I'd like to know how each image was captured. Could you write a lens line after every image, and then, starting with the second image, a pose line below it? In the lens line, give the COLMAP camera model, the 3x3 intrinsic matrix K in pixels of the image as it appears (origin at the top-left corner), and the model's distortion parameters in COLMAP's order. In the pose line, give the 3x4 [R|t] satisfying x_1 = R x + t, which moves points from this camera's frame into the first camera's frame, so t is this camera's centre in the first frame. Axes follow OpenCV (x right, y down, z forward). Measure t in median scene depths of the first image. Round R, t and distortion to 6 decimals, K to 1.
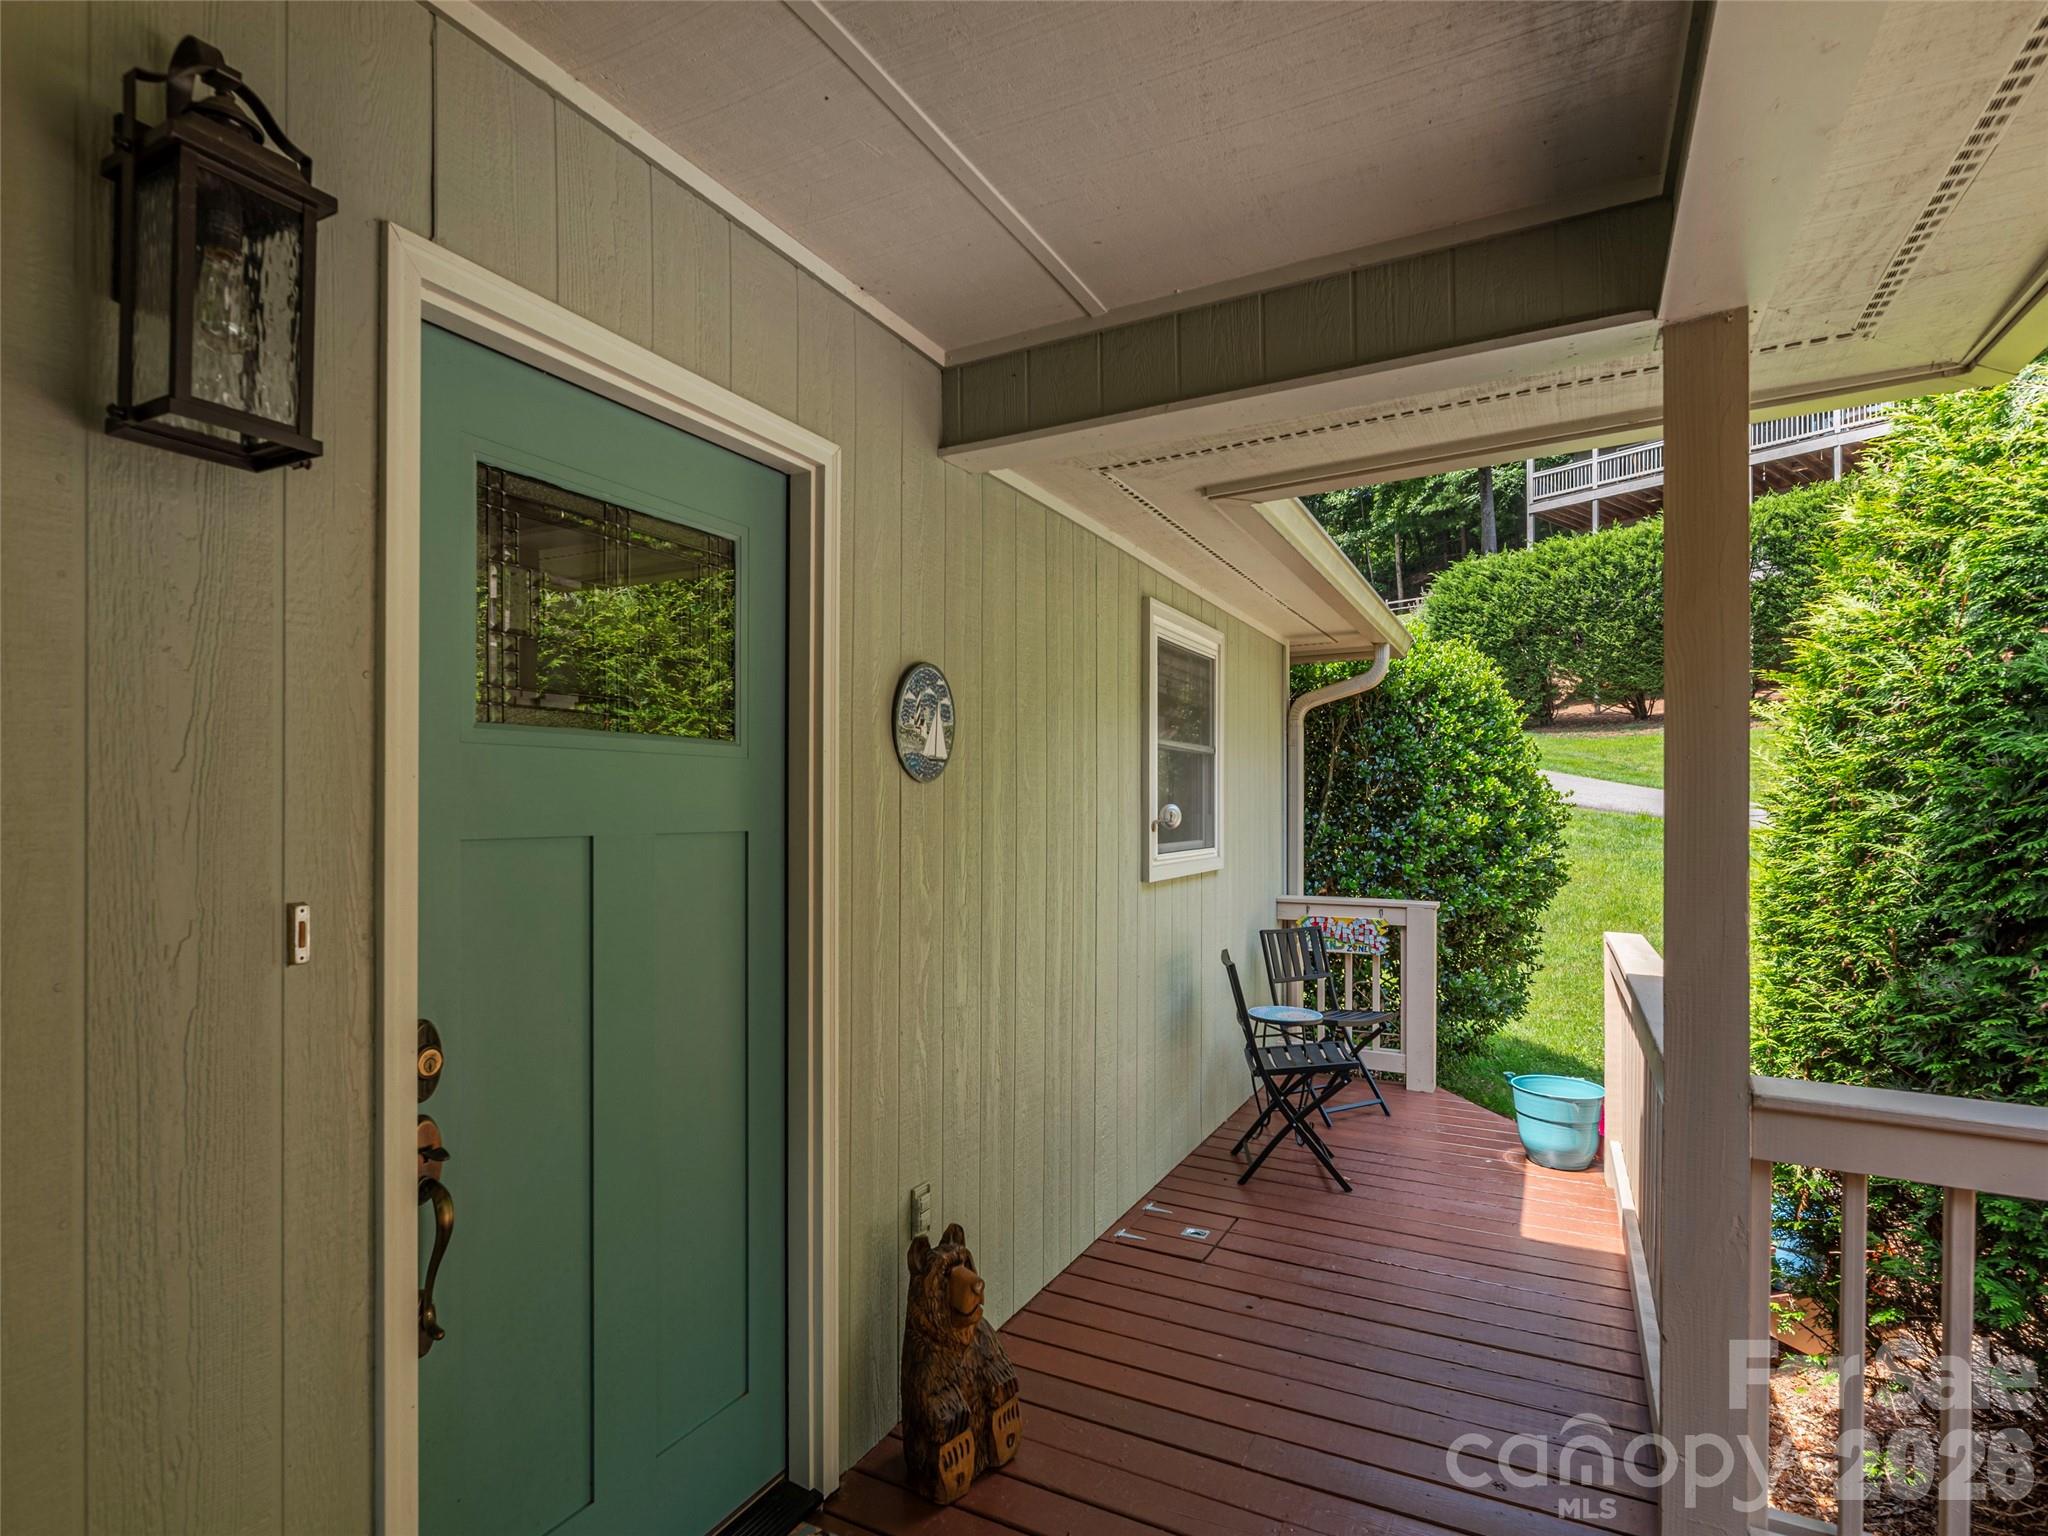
lens RADIAL K [[1036.8, 0, 1024.4], [0, 1036.8, 801.4], [0, 0, 1]] dist [-0.000487, 0.000023]
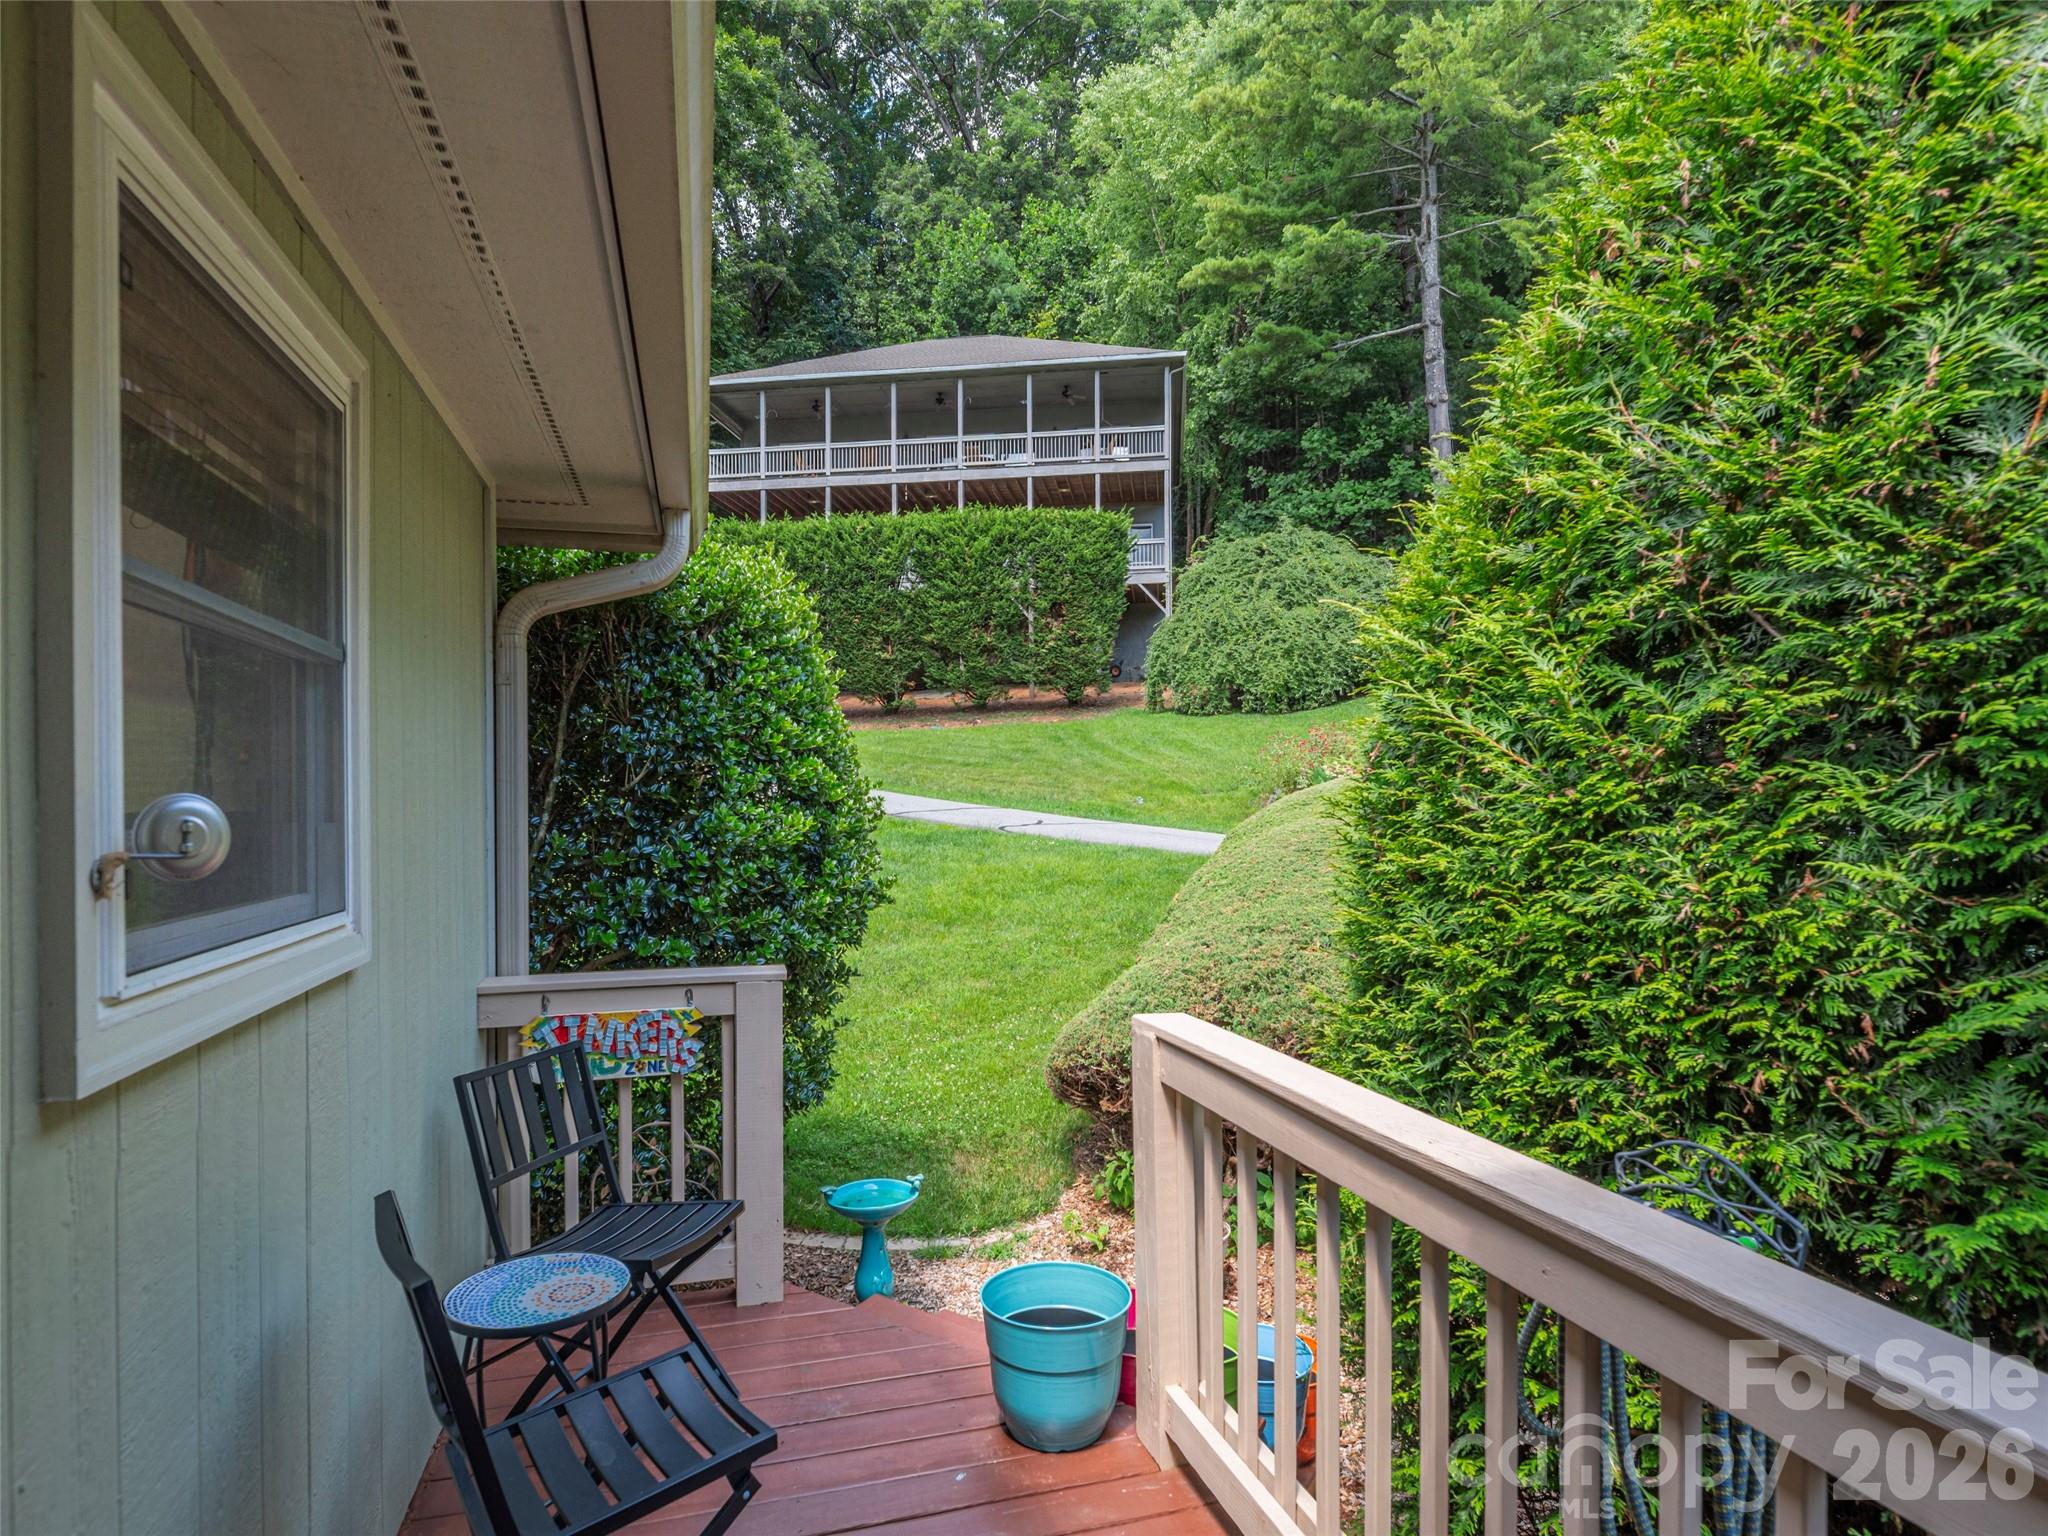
lens RADIAL K [[1092.2, 0, 1028.7], [0, 1092.2, 800.5], [0, 0, 1]] dist [-0.003026, -0.000942]
pose [[0.719791, -0.003552, 0.694182, 0.072014], [0.002177, 0.999994, 0.002860, 0.003202], [-0.694188, -0.000548, 0.719794, 0.447426]]
